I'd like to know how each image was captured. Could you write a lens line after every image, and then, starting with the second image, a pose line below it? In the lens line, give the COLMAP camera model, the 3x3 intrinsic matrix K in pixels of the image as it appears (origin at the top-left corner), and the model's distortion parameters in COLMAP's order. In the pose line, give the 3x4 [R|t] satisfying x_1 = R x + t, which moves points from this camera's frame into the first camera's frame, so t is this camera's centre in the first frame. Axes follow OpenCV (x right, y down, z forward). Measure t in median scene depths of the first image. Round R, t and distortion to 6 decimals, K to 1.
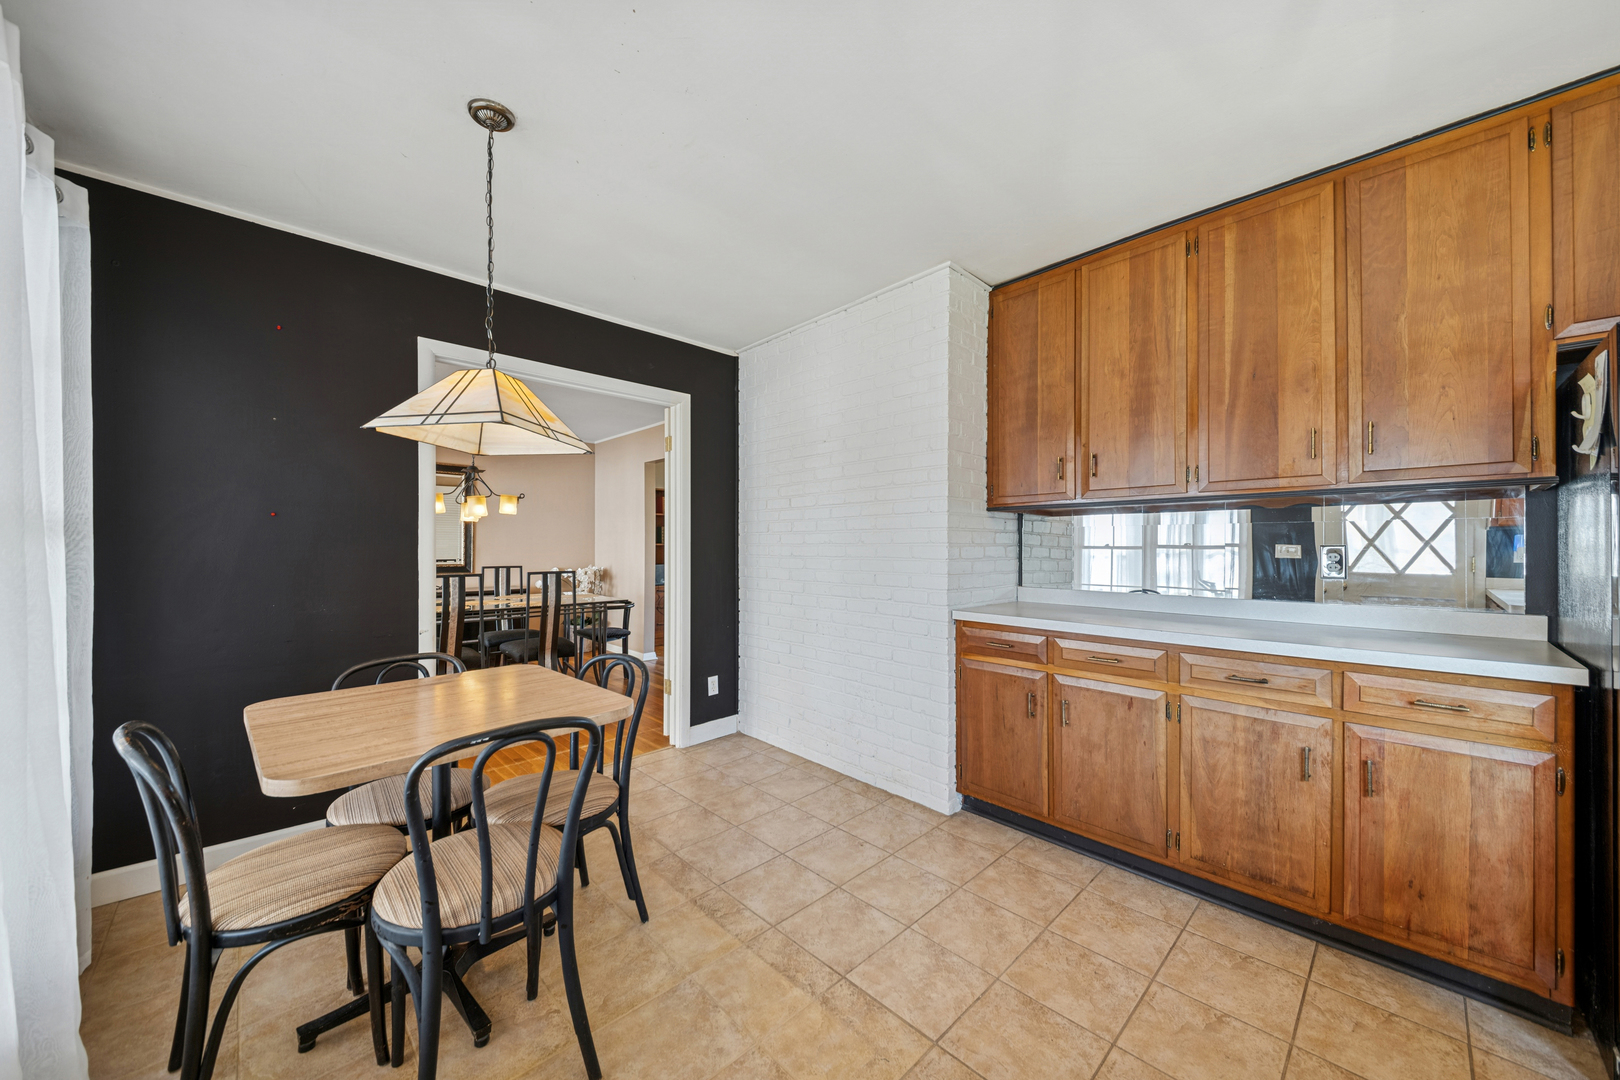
lens RADIAL K [[577.4, 0, 820.0], [0, 577.4, 544.6], [0, 0, 1]] dist [0.001868, -0.000064]
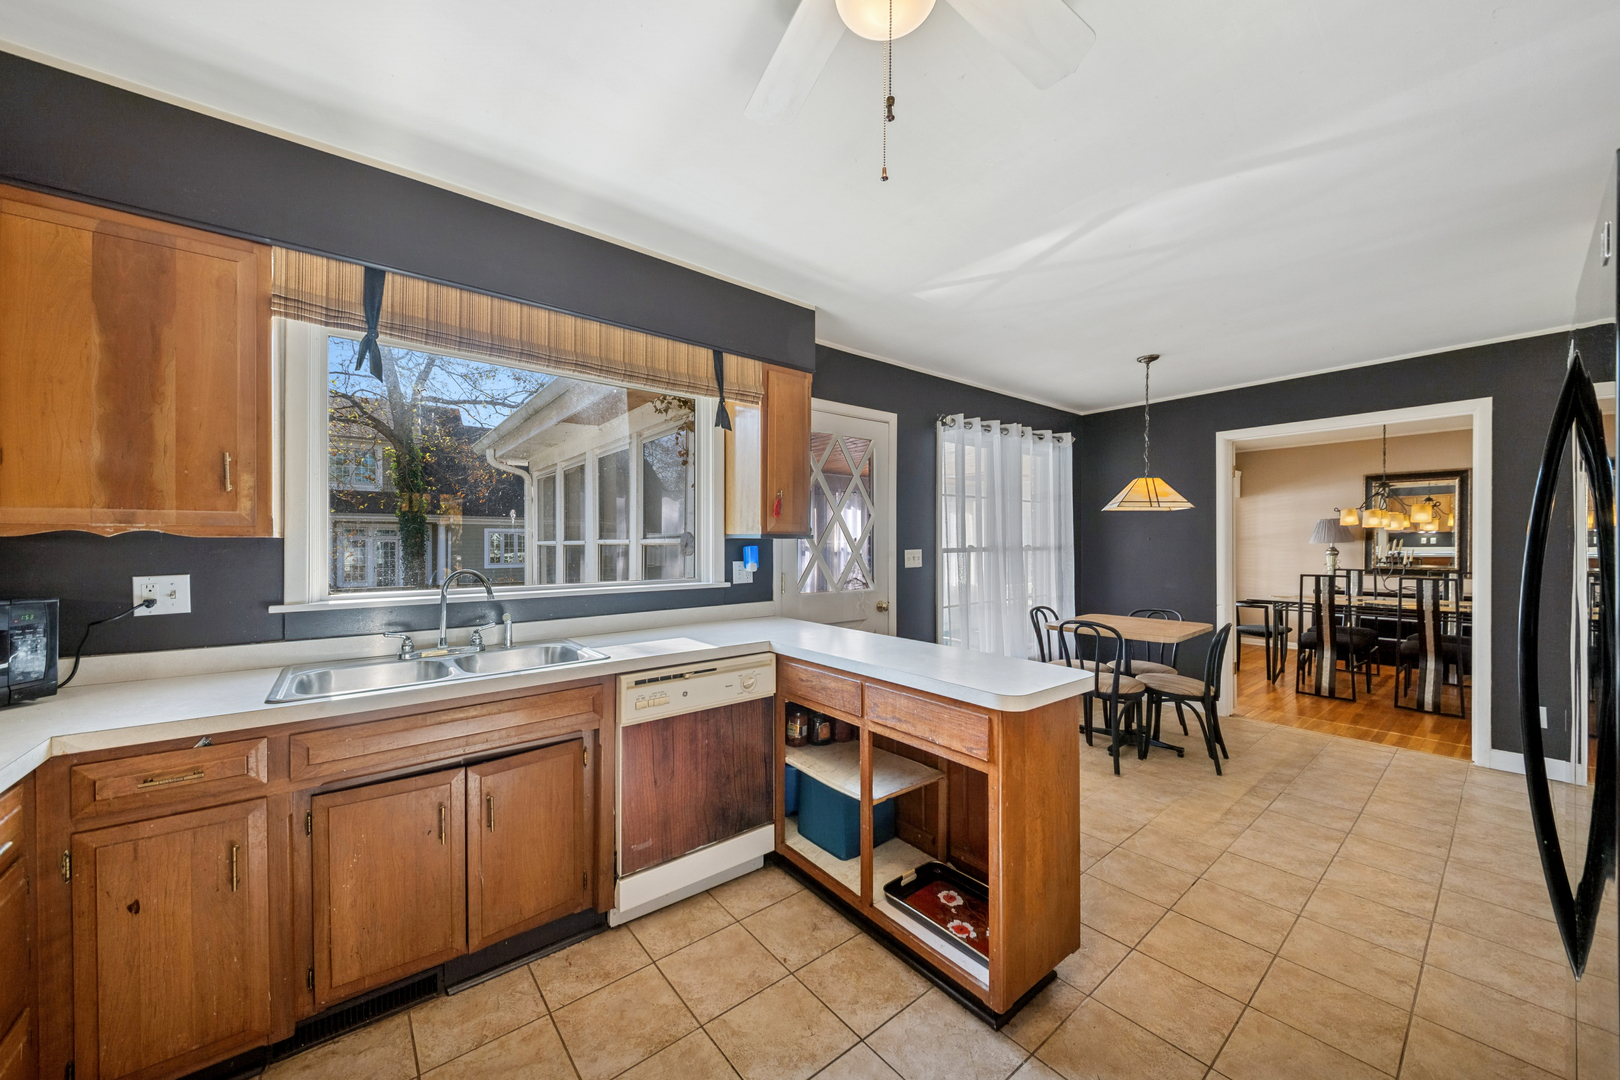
lens RADIAL K [[577.4, 0, 820.0], [0, 577.4, 544.6], [0, 0, 1]] dist [0.001868, -0.000064]
pose [[-0.079333, -0.001128, -0.996847, 1.372957], [0.001476, 0.999998, -0.001249, -0.034432], [0.996847, -0.001571, -0.079332, -0.047025]]
